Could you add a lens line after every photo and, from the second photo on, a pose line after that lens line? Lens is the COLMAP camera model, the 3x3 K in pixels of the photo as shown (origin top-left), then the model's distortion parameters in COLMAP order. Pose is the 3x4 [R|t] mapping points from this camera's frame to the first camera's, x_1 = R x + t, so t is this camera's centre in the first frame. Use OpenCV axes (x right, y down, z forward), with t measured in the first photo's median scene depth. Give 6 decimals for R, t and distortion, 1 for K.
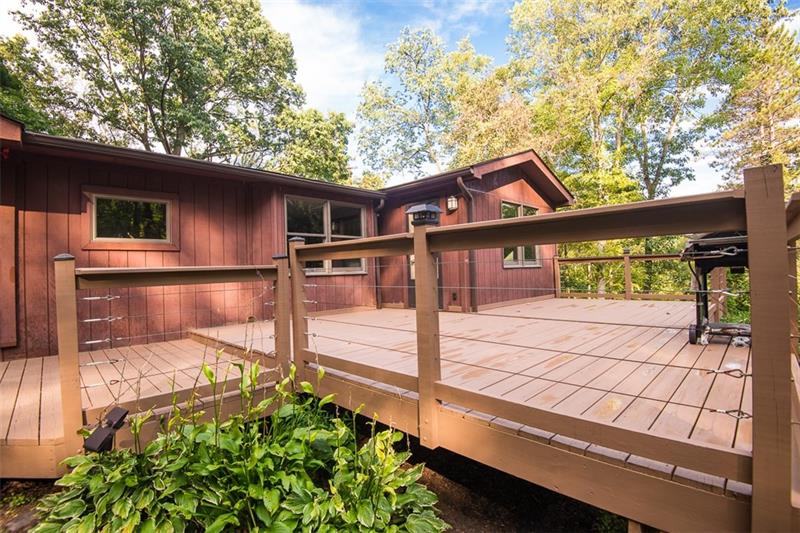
lens RADIAL K [[371.6, 0, 396.0], [0, 371.6, 266.3], [0, 0, 1]] dist [-0.026013, -0.010010]
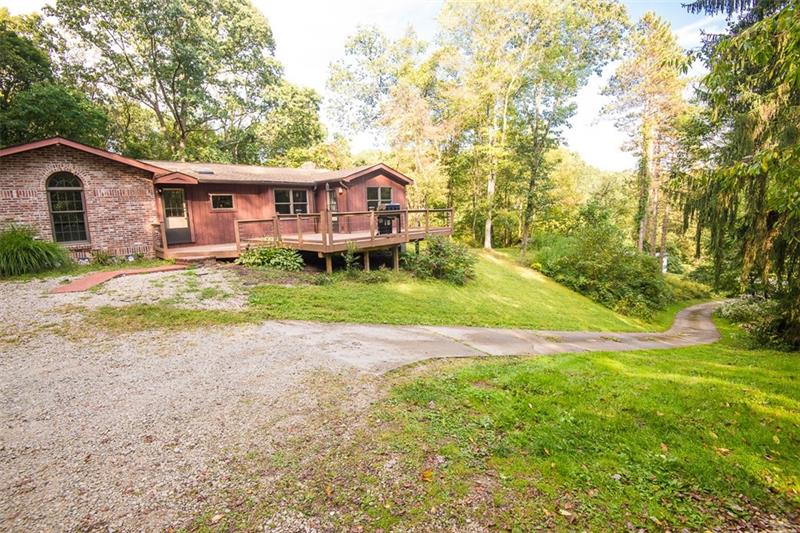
lens RADIAL K [[371.6, 0, 396.0], [0, 371.6, 266.3], [0, 0, 1]] dist [-0.026013, -0.010010]
pose [[0.999750, -0.006899, 0.021248, 0.105071], [0.003265, 0.986034, 0.166512, -0.017853], [-0.022100, -0.166401, 0.985810, -0.350611]]
